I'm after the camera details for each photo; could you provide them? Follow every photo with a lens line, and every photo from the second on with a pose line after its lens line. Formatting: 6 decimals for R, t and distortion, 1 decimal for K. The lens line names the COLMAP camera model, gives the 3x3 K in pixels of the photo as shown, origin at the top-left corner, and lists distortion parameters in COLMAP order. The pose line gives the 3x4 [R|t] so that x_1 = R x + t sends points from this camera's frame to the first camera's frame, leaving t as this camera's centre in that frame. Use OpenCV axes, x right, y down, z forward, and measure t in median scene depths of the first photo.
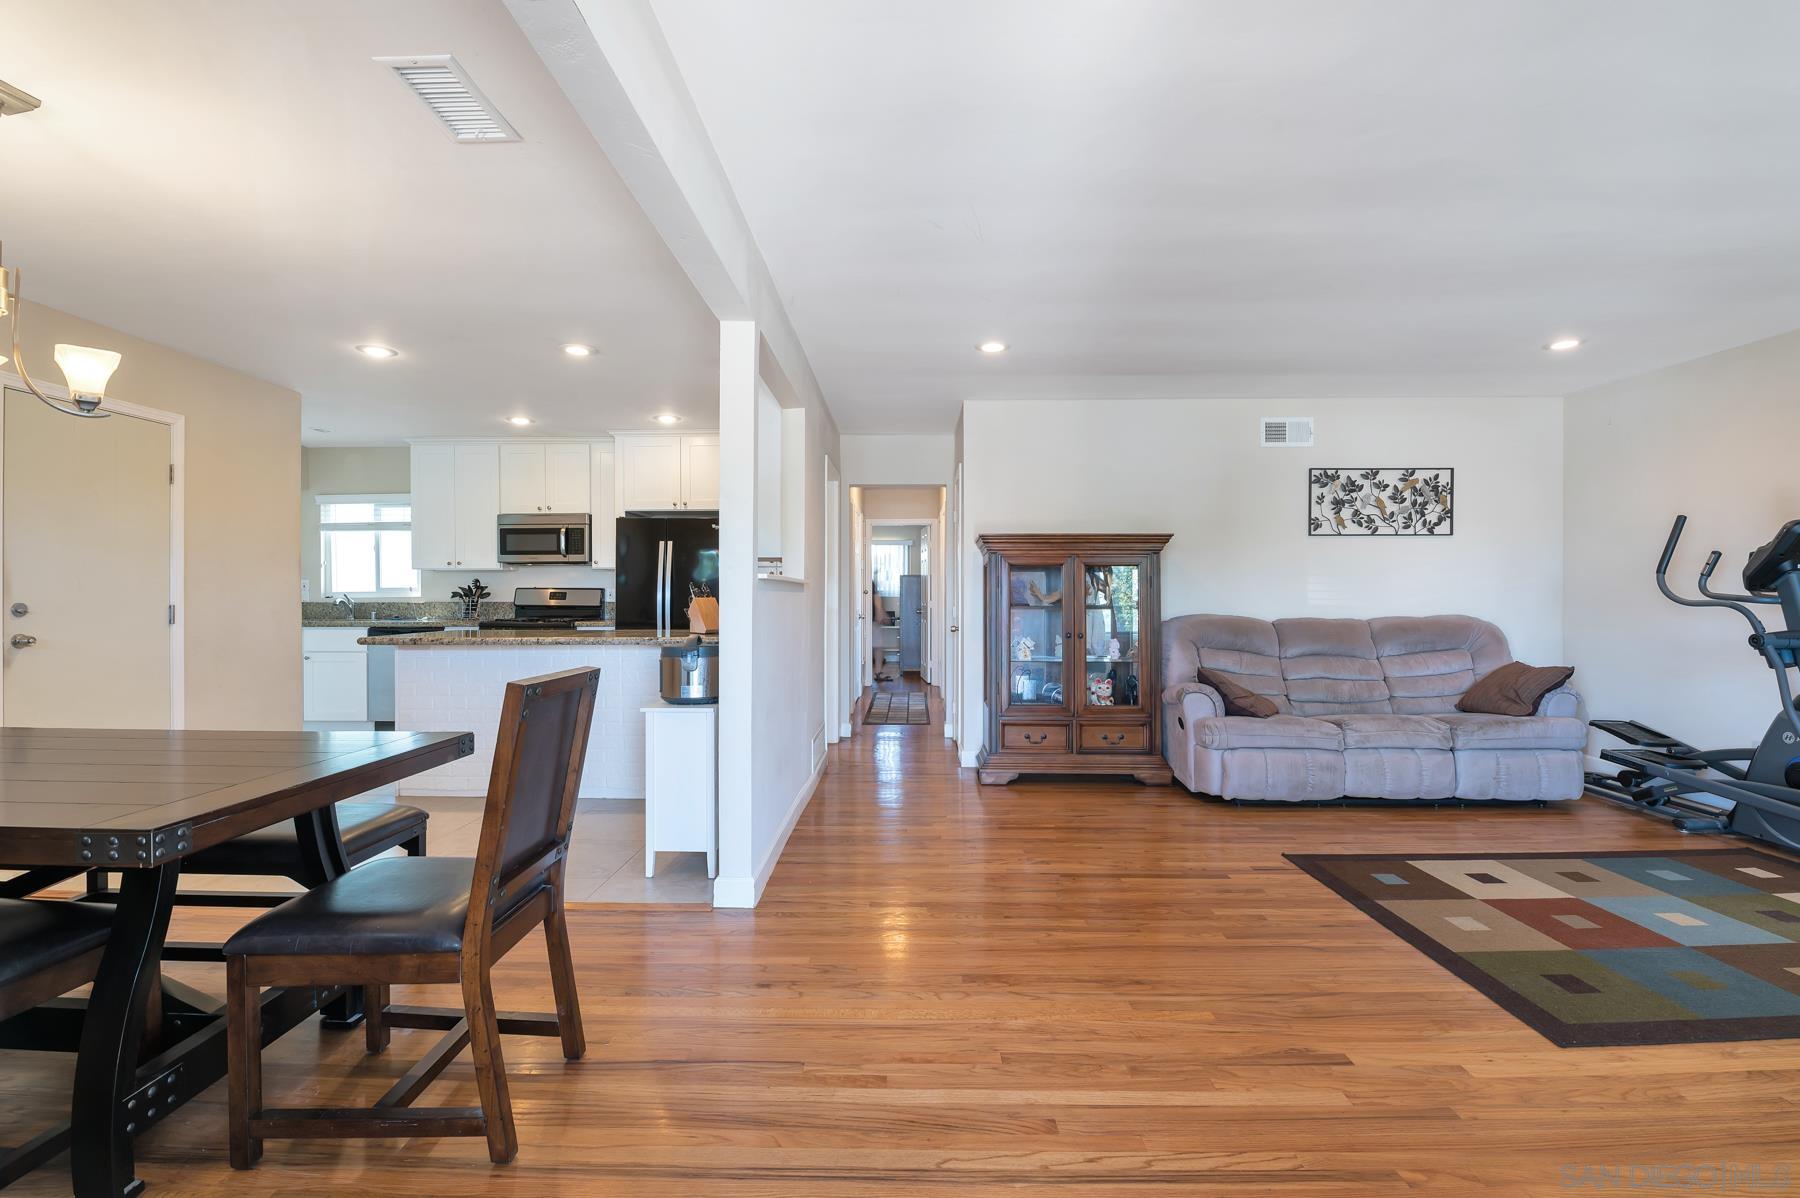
lens RADIAL K [[801.3, 0, 900.0], [0, 801.3, 599.0], [0, 0, 1]] dist [-0.001206, -0.010822]
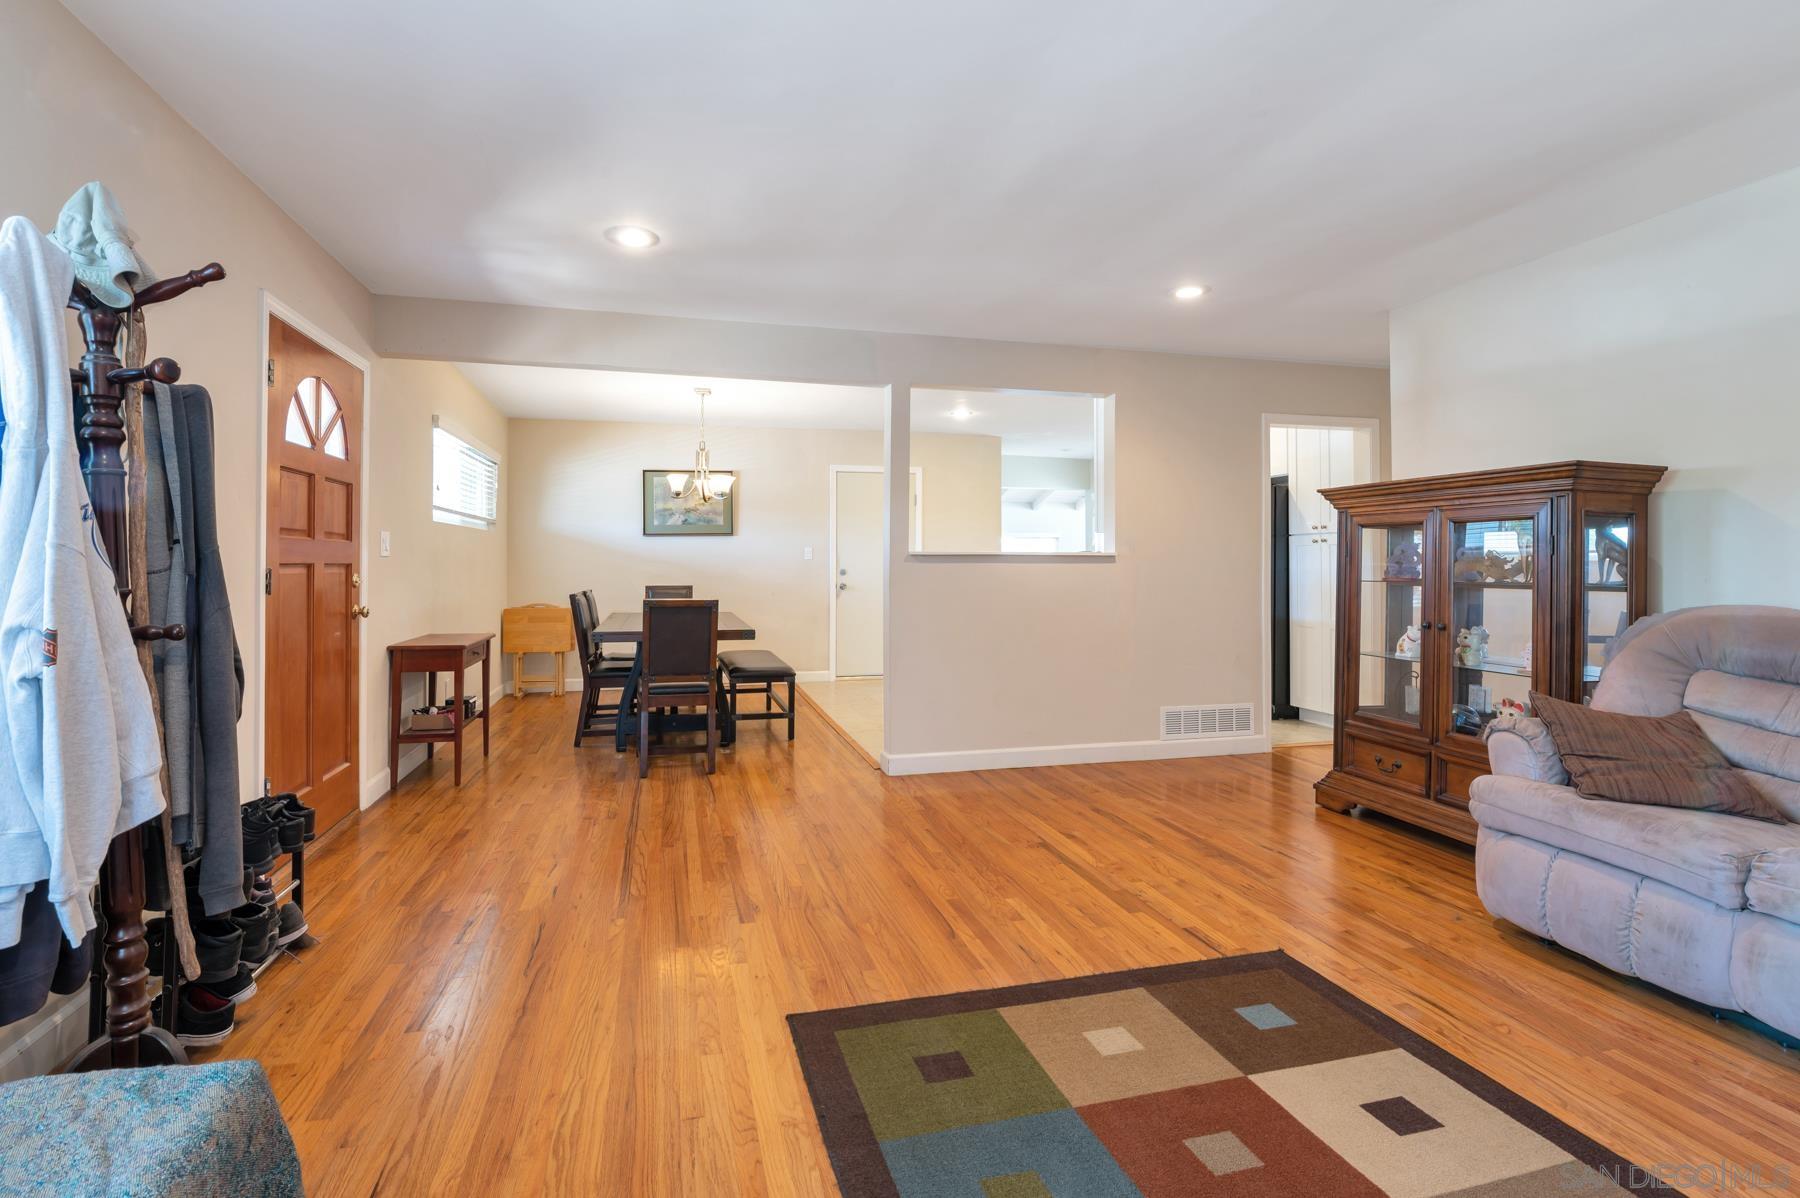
lens RADIAL K [[810.2, 0, 817.8], [0, 810.2, 558.9], [0, 0, 1]] dist [-0.025161, -0.000422]
pose [[0.197438, -0.007364, -0.980288, 0.768957], [-0.007194, 0.999934, -0.008961, -0.001545], [0.980289, 0.008821, 0.197372, 0.347573]]
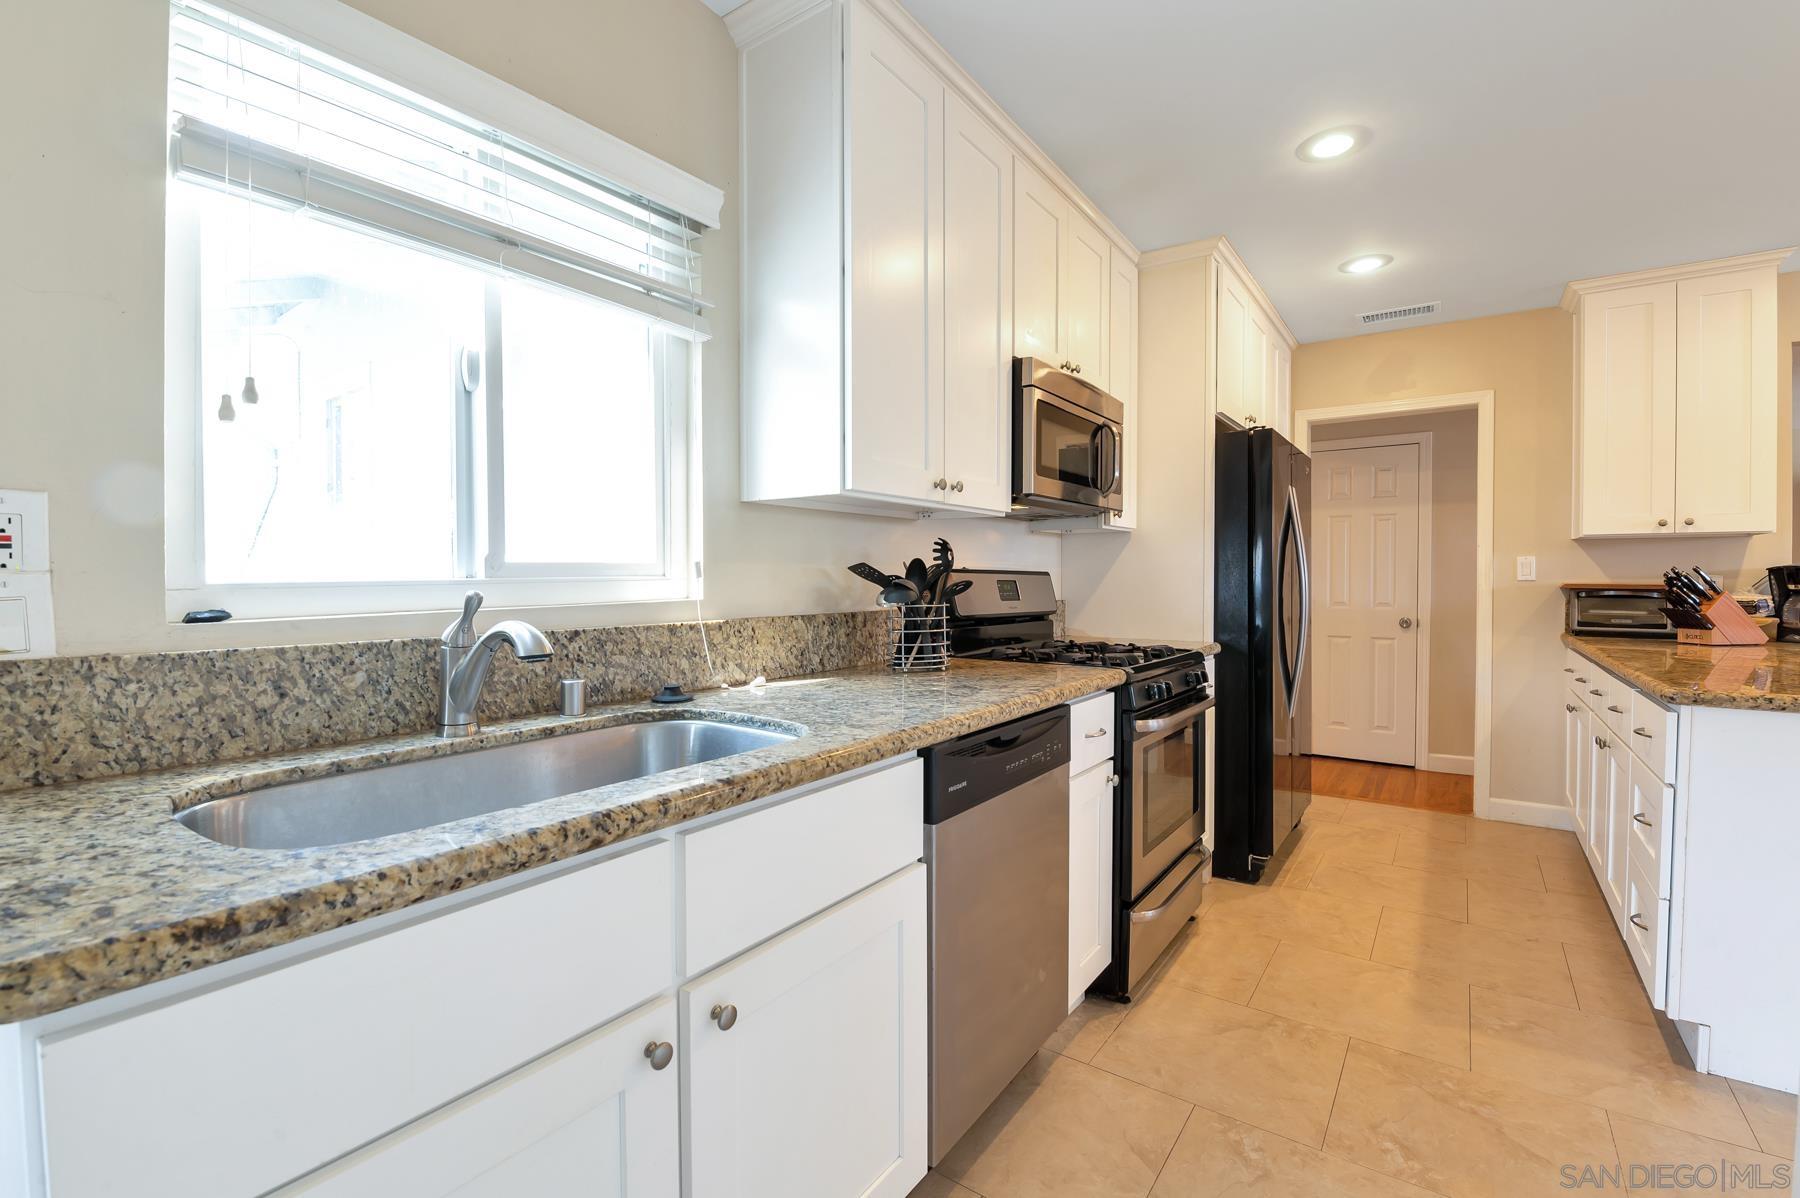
lens RADIAL K [[774.1, 0, 901.6], [0, 774.1, 590.9], [0, 0, 1]] dist [-0.002623, -0.010856]
pose [[0.575811, -0.010986, 0.817509, -1.081706], [0.007096, 0.999939, 0.008440, -0.010286], [-0.817552, 0.000941, 0.575854, 1.143999]]
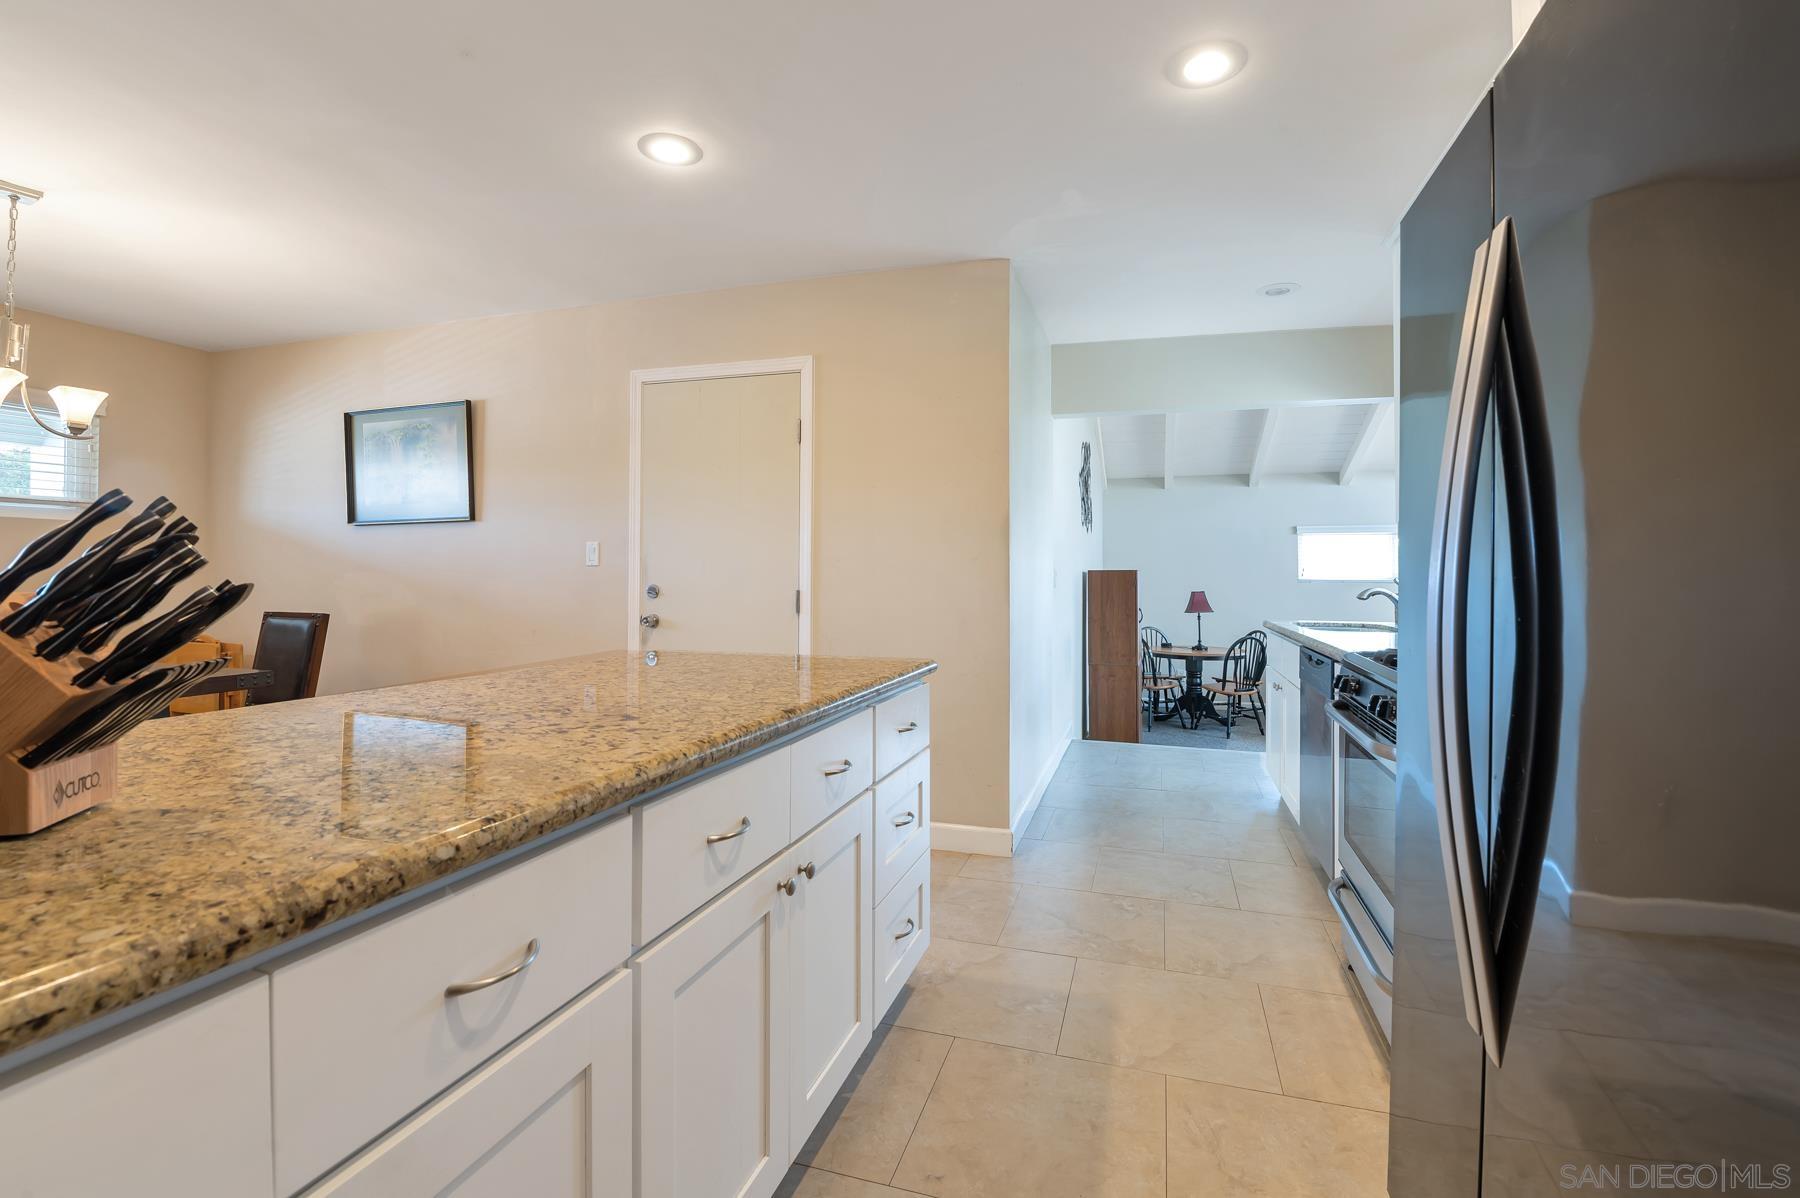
lens RADIAL K [[801.3, 0, 900.0], [0, 801.3, 599.0], [0, 0, 1]] dist [-0.001206, -0.010822]
pose [[-0.295021, 0.017817, -0.955325, -0.131979], [-0.013506, 0.999648, 0.022815, -0.003491], [0.955395, 0.019634, -0.294676, 1.168505]]
